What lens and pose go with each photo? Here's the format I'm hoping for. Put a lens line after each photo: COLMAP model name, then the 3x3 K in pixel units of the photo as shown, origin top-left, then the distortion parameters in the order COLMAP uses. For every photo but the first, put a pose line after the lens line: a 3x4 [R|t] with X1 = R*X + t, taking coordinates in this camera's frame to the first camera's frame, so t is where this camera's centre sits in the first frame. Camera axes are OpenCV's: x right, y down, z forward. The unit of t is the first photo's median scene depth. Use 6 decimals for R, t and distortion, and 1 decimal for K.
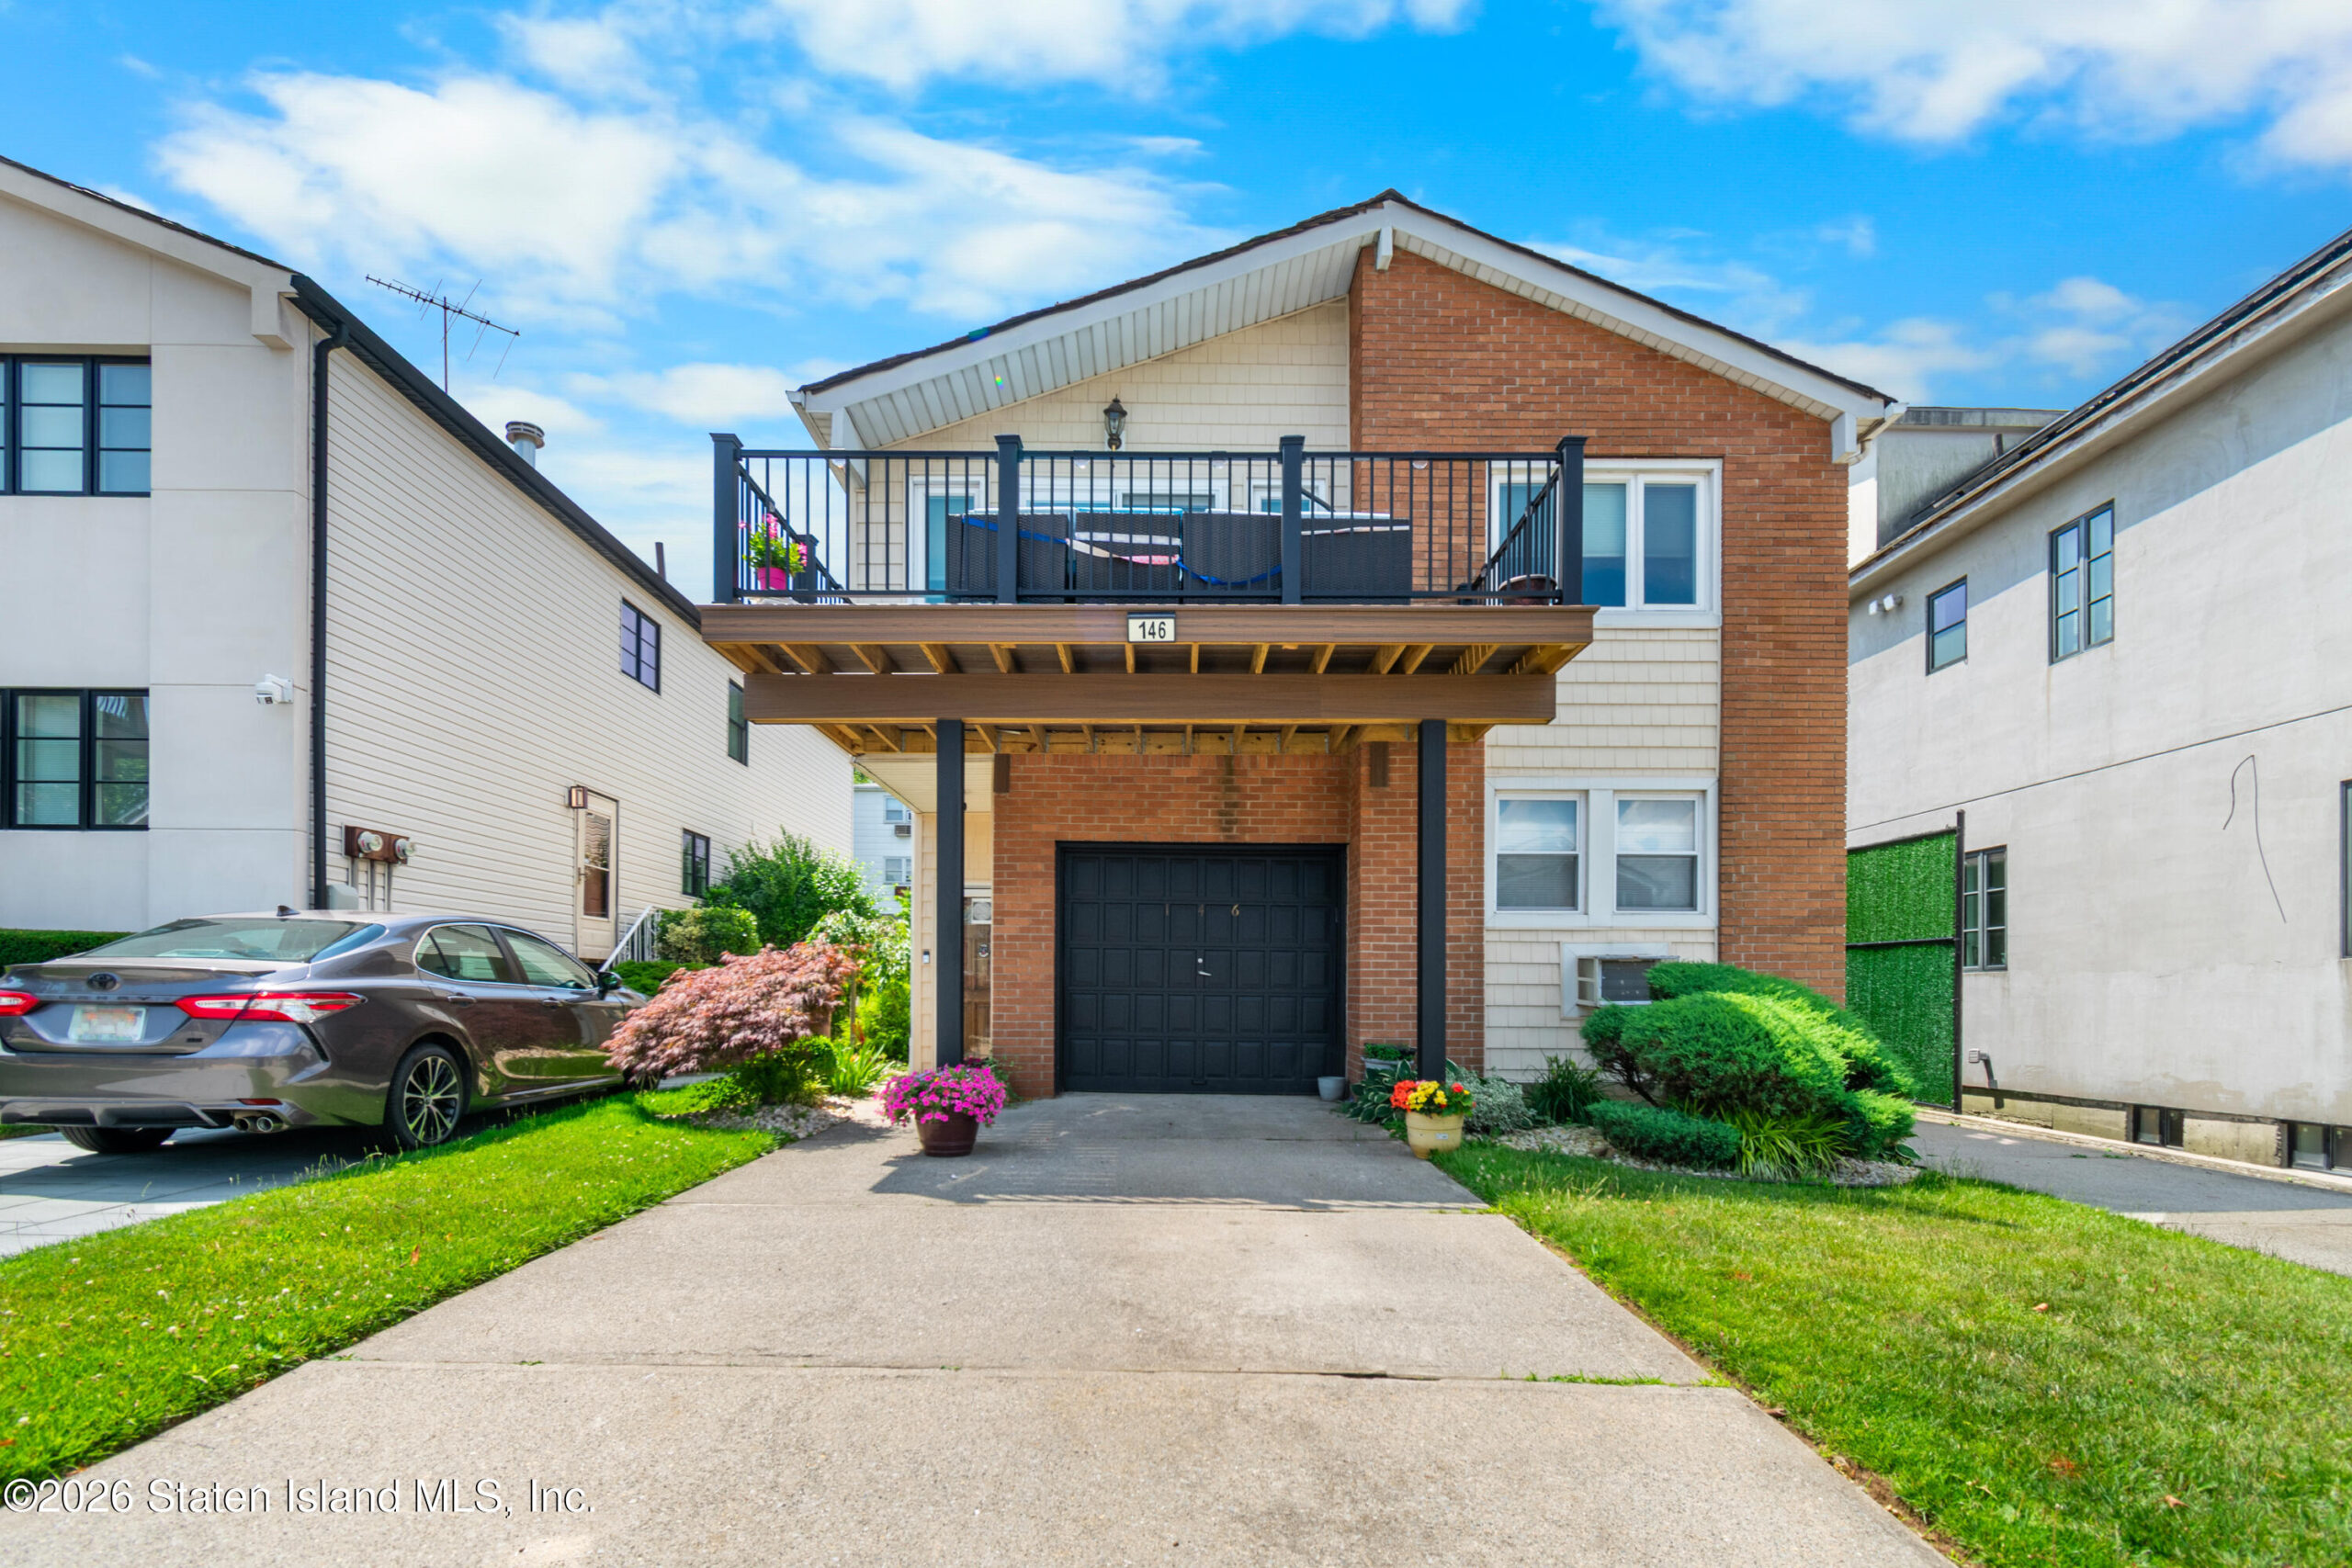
lens RADIAL K [[1038.9, 0, 1175.8], [0, 1038.9, 728.7], [0, 0, 1]] dist [-0.000082, -0.000421]
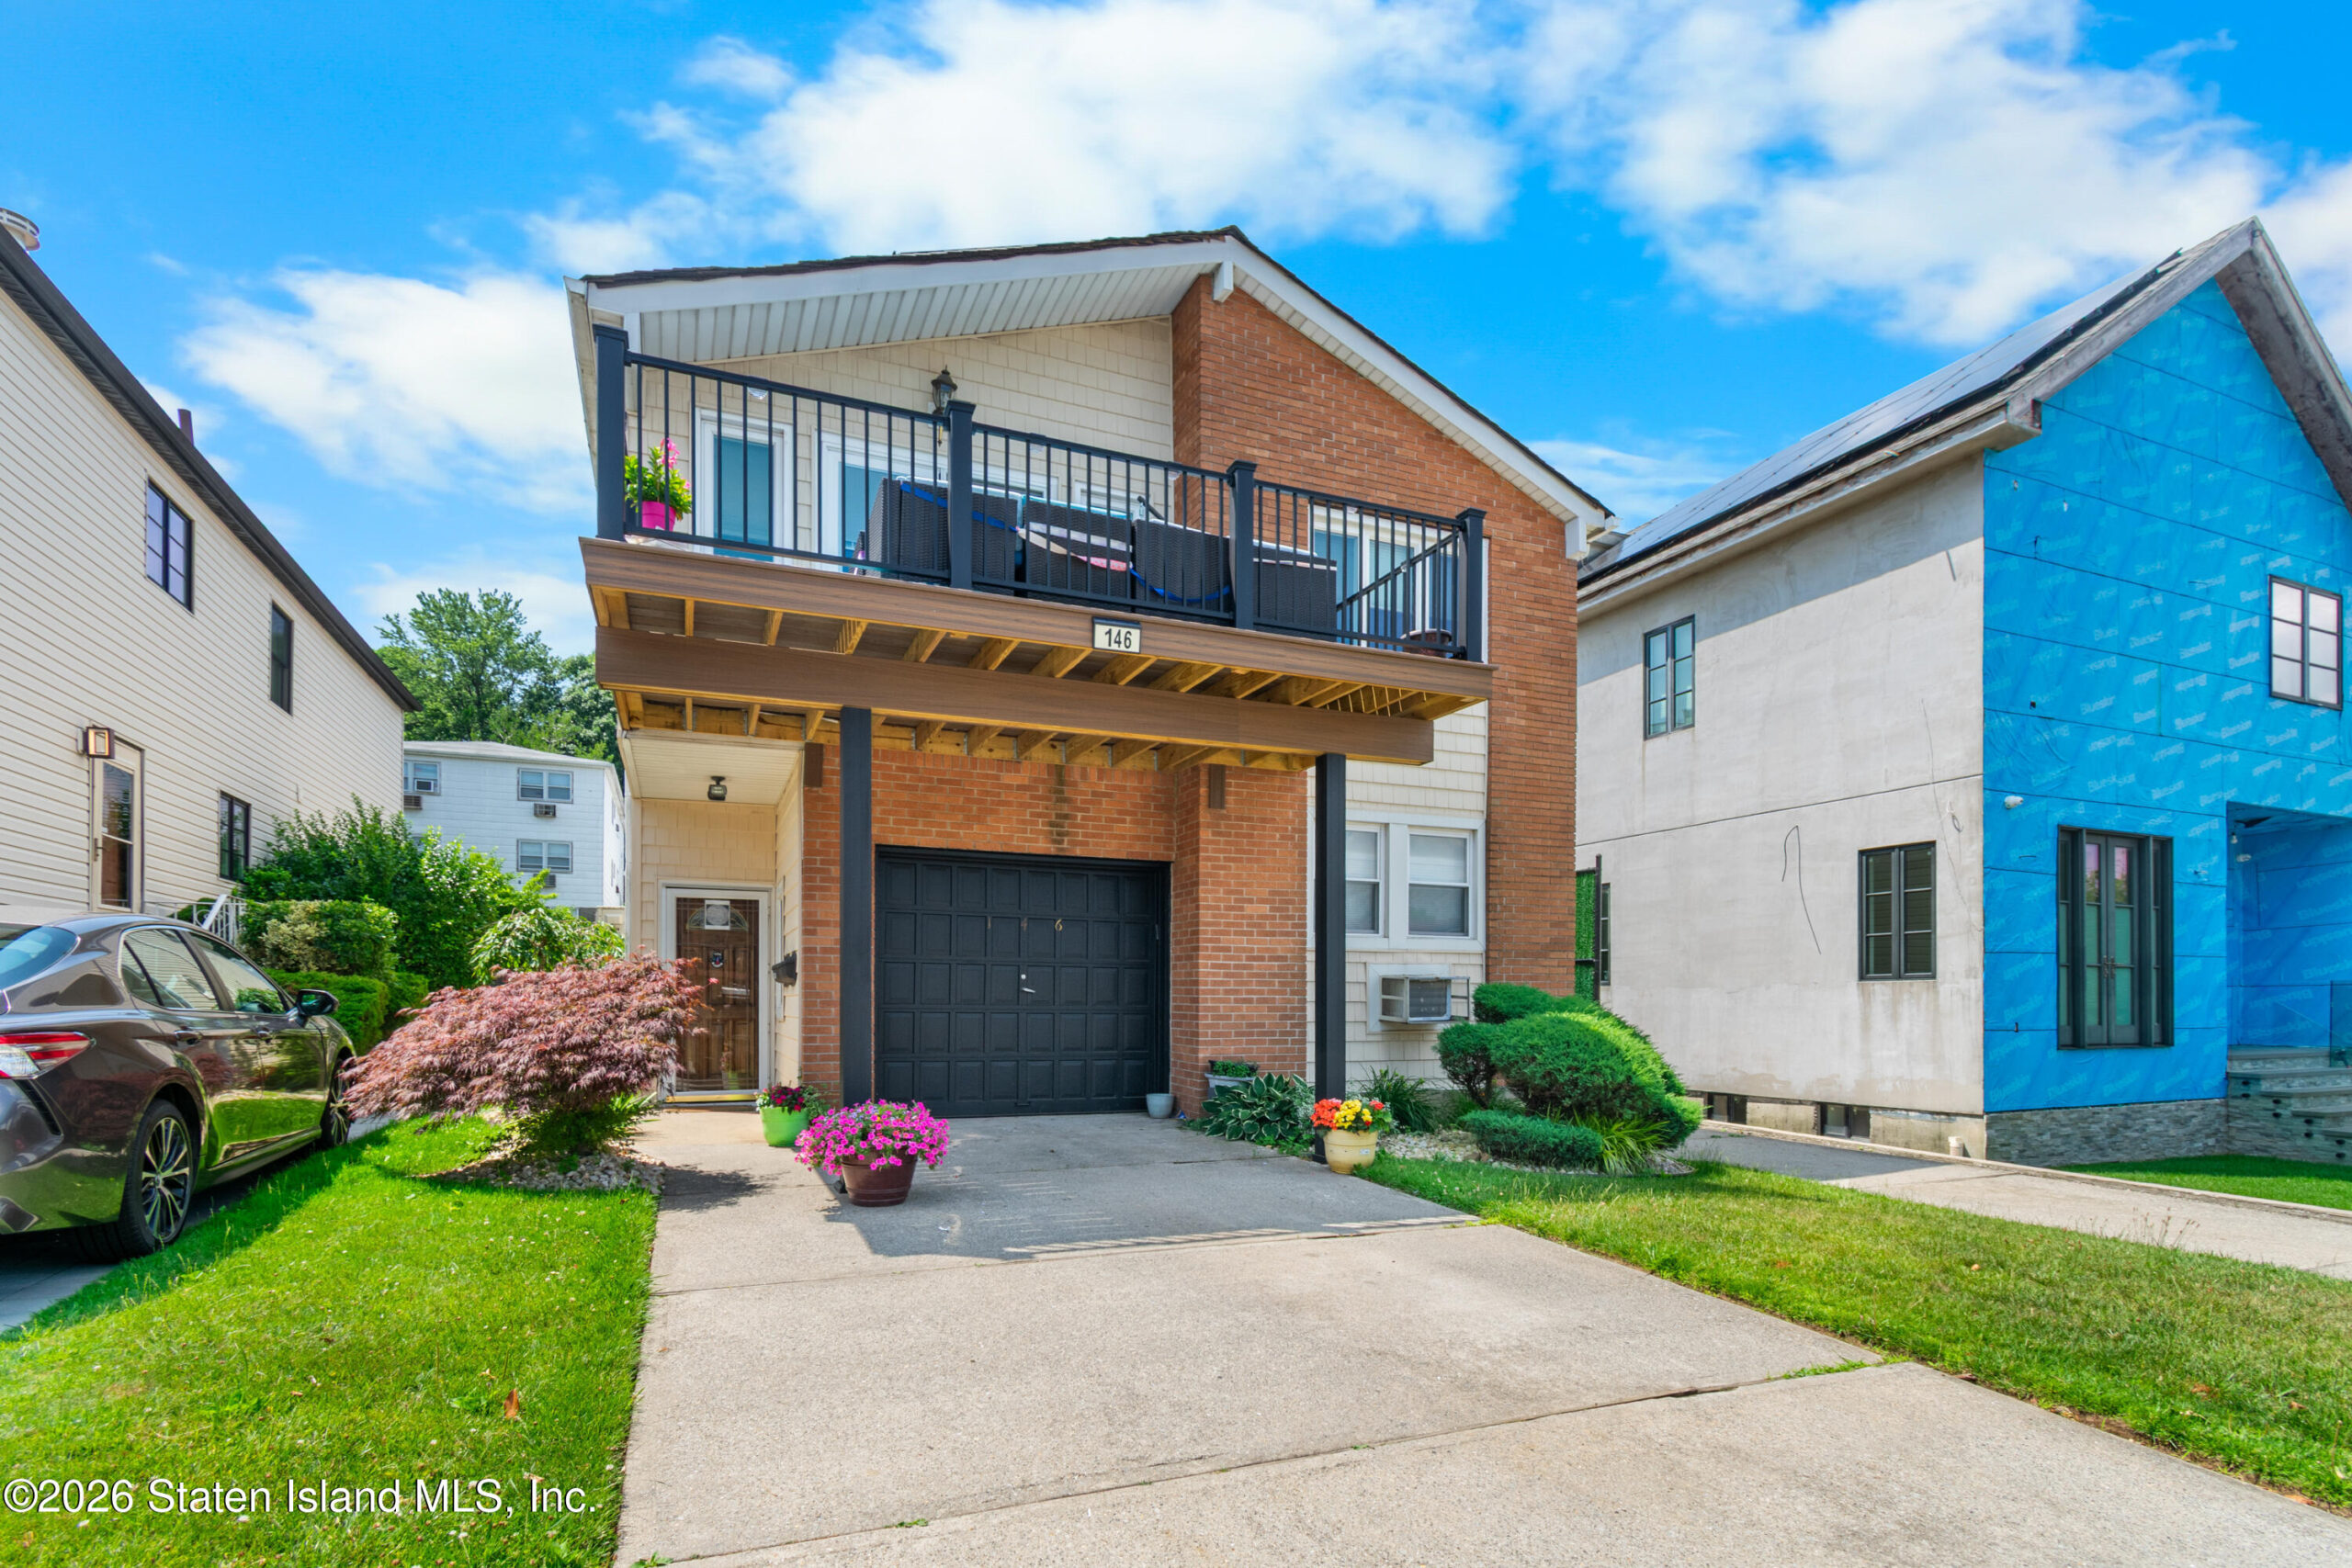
lens RADIAL K [[1046.3, 0, 1173.9], [0, 1046.3, 739.5], [0, 0, 1]] dist [0.001269, -0.000563]
pose [[0.927246, 0.088681, 0.363800, -0.217680], [-0.091740, 0.995743, -0.008902, 0.001056], [-0.363041, -0.025121, 0.931435, 0.055225]]
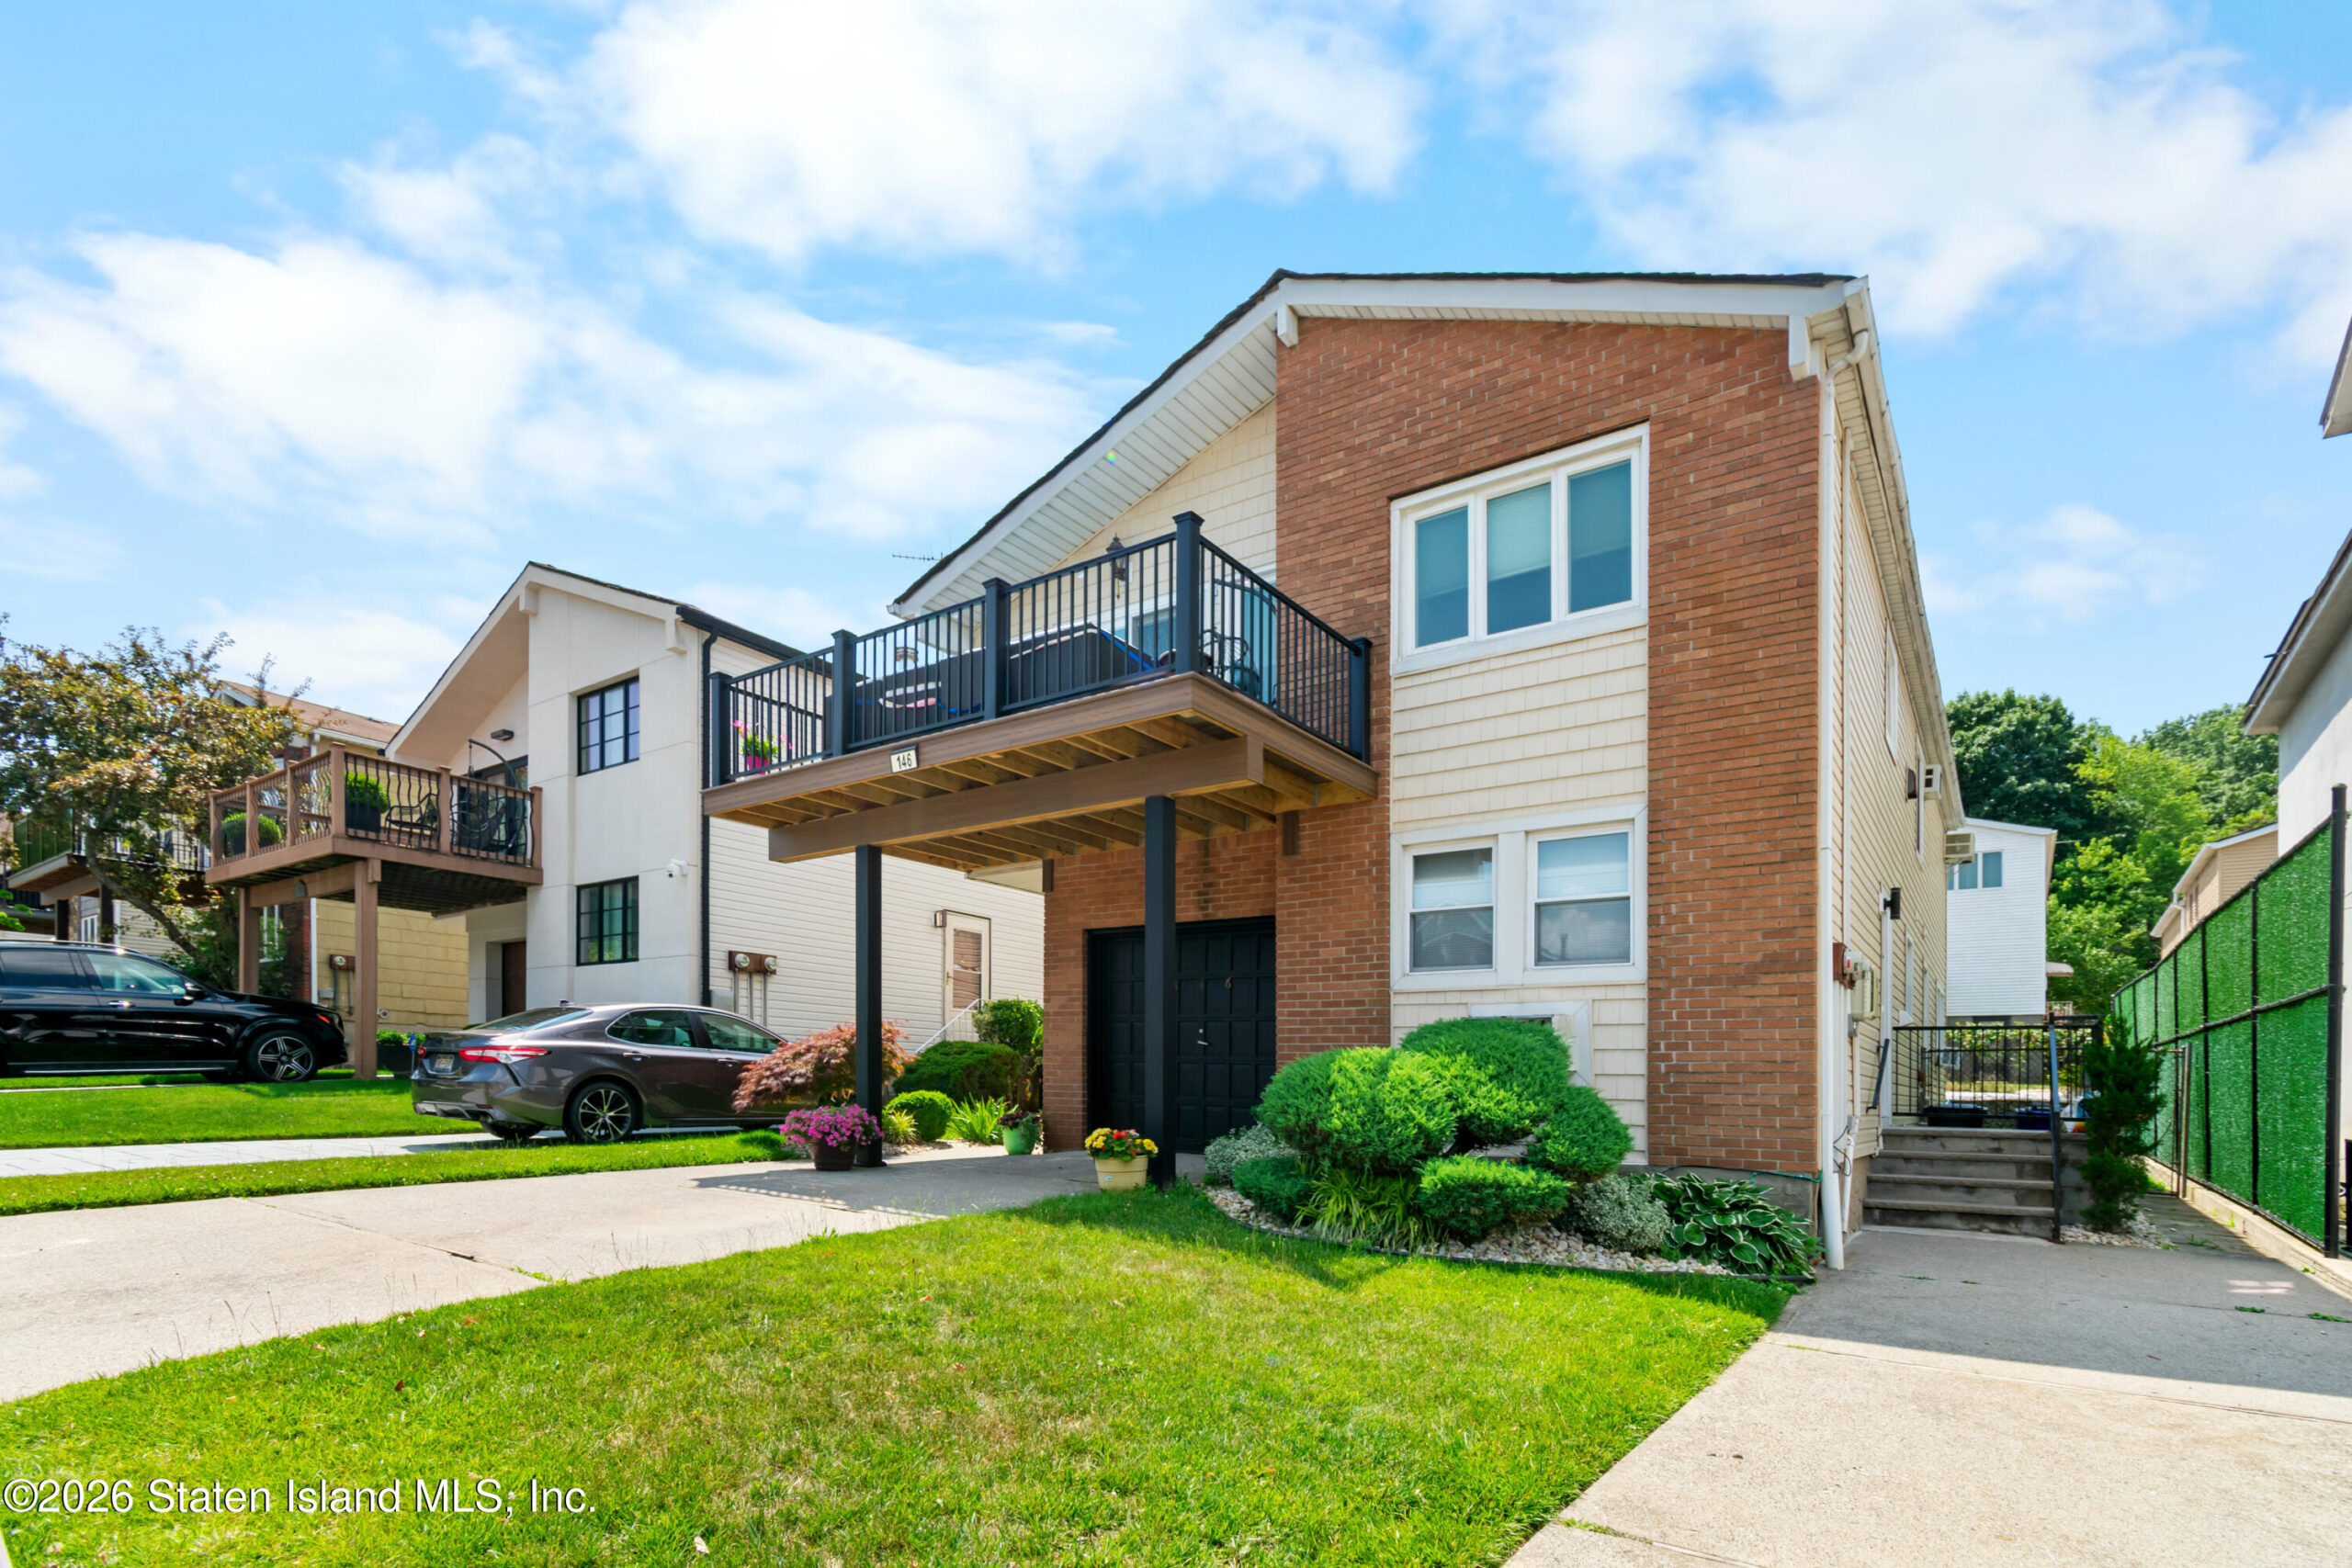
lens RADIAL K [[1084.1, 0, 1185.2], [0, 1084.1, 772.7], [0, 0, 1]] dist [-0.001613, -0.000375]
pose [[0.814407, -0.148608, -0.560942, 0.702063], [0.131272, 0.988774, -0.071364, 0.036557], [0.565251, -0.015516, 0.824773, 0.062848]]
